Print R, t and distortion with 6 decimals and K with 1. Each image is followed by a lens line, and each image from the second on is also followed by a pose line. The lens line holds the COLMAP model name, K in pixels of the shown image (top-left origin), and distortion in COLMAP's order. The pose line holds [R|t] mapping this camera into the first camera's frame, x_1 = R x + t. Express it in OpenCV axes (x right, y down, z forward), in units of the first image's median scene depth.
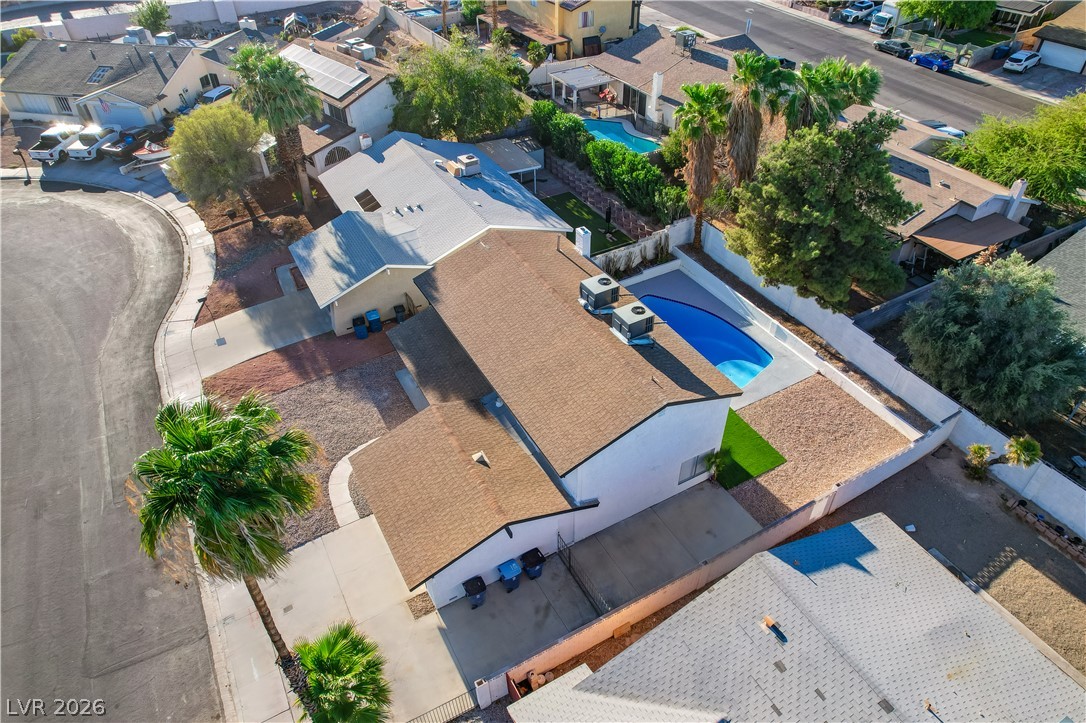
lens RADIAL K [[695.4, 0, 543.2], [0, 695.4, 371.6], [0, 0, 1]] dist [-0.071860, 0.065599]
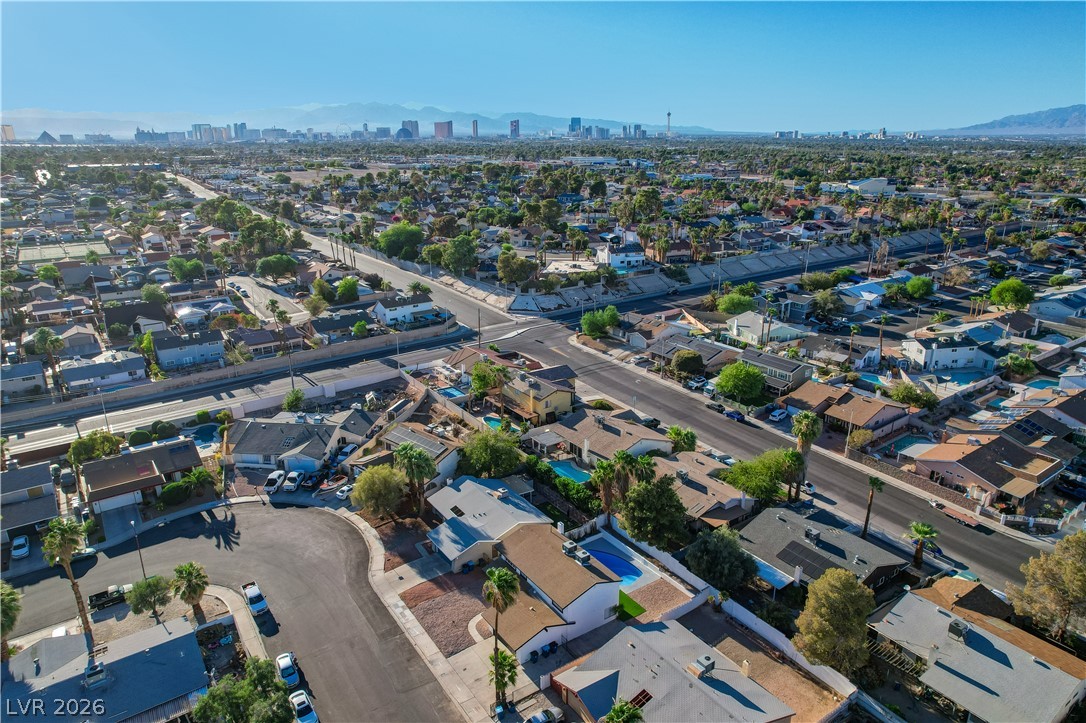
lens RADIAL K [[695.4, 0, 543.2], [0, 695.4, 371.6], [0, 0, 1]] dist [-0.071860, 0.065599]
pose [[0.996232, -0.023835, 0.083385, -0.156861], [0.053463, 0.925843, -0.374108, 0.173160], [-0.068284, 0.377157, 0.923629, -1.184434]]
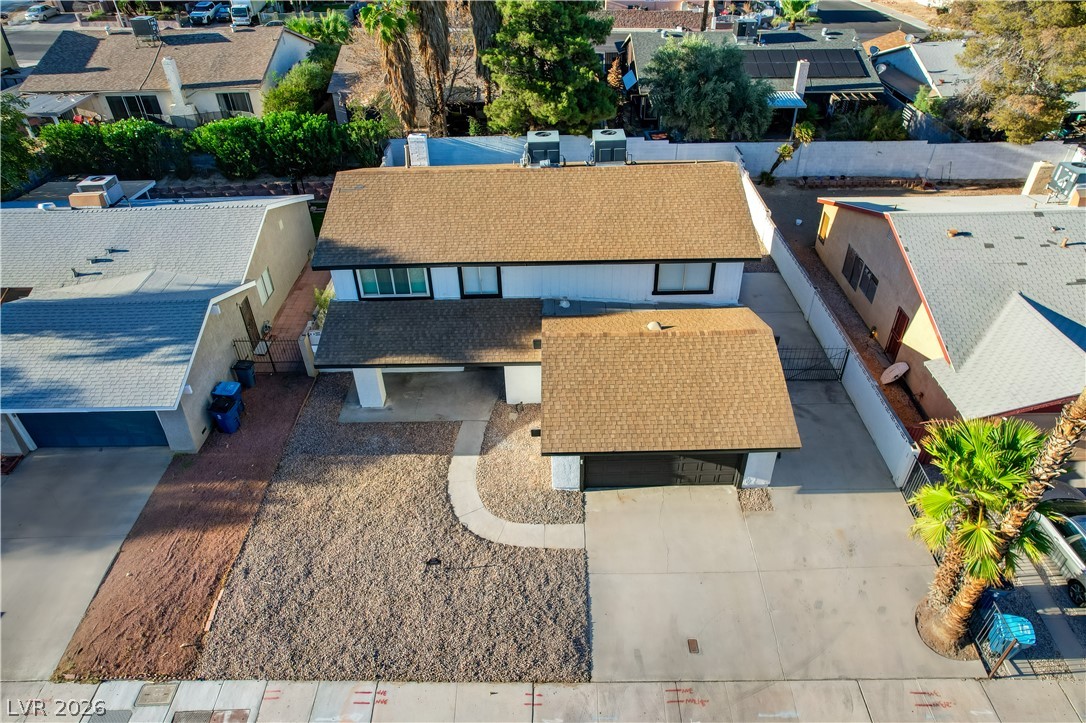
lens RADIAL K [[695.4, 0, 543.2], [0, 695.4, 371.6], [0, 0, 1]] dist [-0.071860, 0.065599]
pose [[0.488611, -0.520352, 0.700352, -0.454646], [0.584236, 0.791298, 0.180323, -0.034099], [-0.648019, 0.321063, 0.690645, 0.338159]]
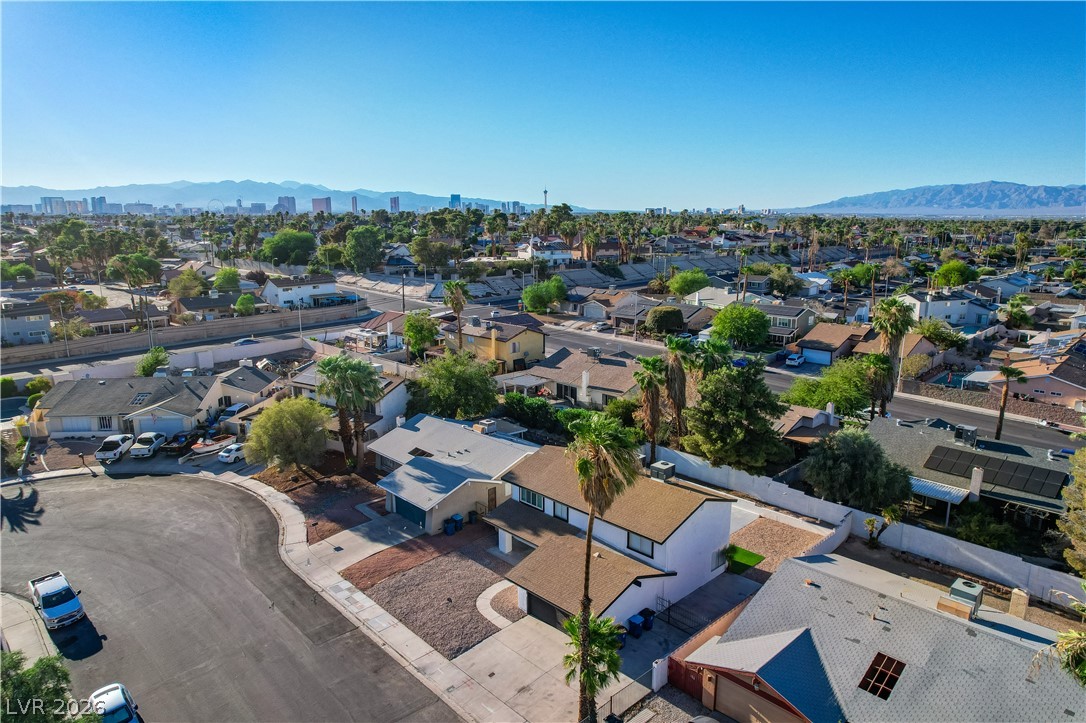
lens RADIAL K [[695.4, 0, 543.2], [0, 695.4, 371.6], [0, 0, 1]] dist [-0.071860, 0.065599]
pose [[0.967530, -0.048159, 0.248126, -0.352200], [0.159933, 0.876812, -0.453456, 0.273429], [-0.195722, 0.478416, 0.856044, -0.305212]]
